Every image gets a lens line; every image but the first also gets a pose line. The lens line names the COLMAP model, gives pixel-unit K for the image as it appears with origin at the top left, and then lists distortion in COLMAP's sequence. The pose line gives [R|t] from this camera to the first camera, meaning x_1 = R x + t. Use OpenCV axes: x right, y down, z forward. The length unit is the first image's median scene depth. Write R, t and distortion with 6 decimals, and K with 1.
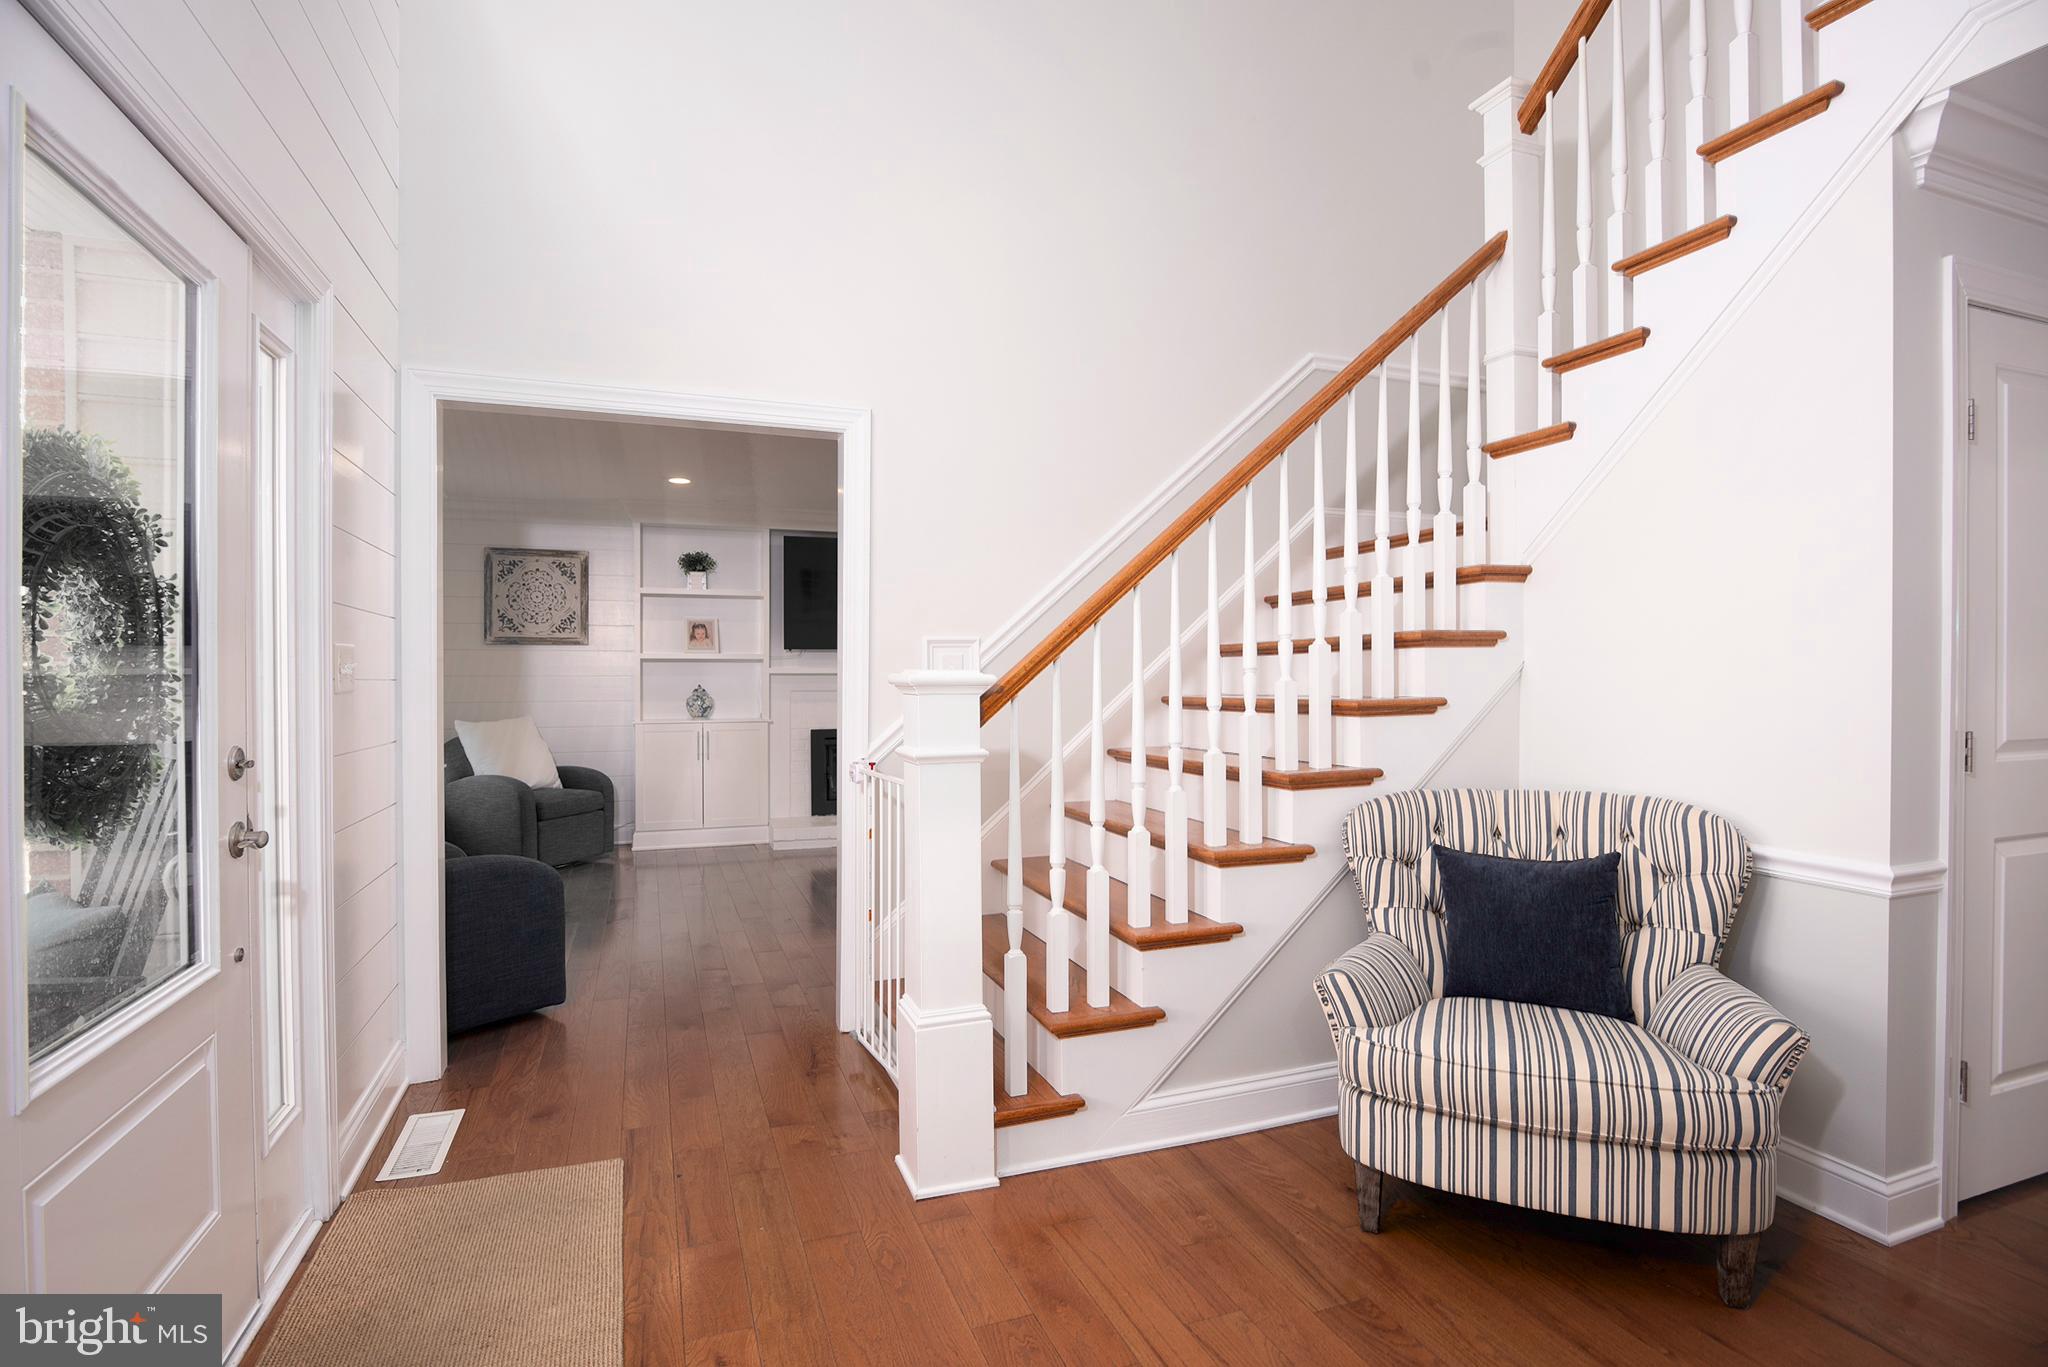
lens RADIAL K [[1003.4, 0, 1024.0], [0, 1003.4, 683.5], [0, 0, 1]] dist [-0.016143, -0.001176]
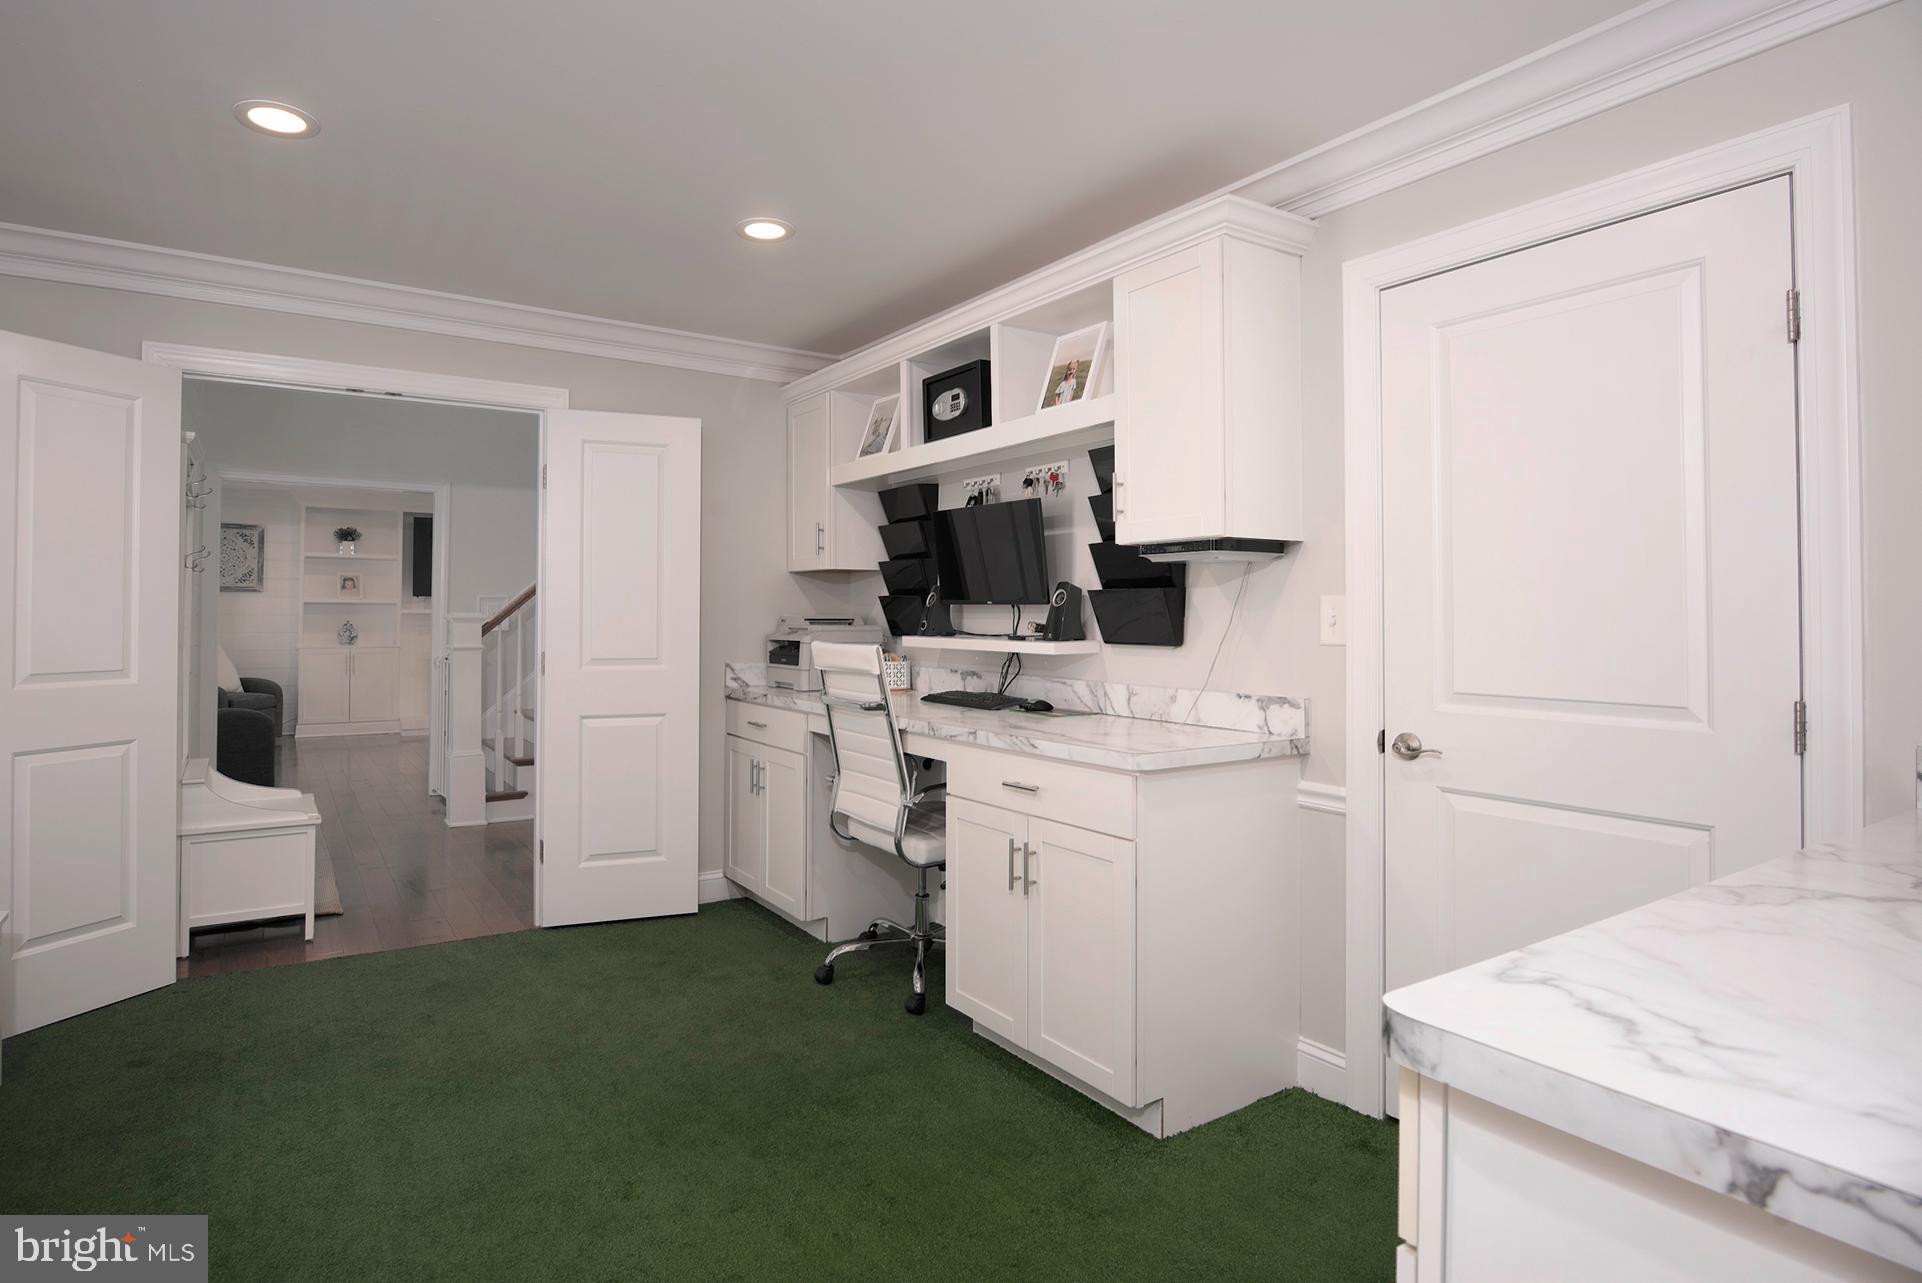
lens RADIAL K [[1009.2, 0, 888.7], [0, 1009.2, 596.3], [0, 0, 1]] dist [-0.020259, -0.000263]
pose [[0.981700, 0.006428, 0.190327, 0.158362], [-0.001607, 0.999674, -0.025476, 0.001800], [-0.190429, 0.024704, 0.981390, -0.545541]]
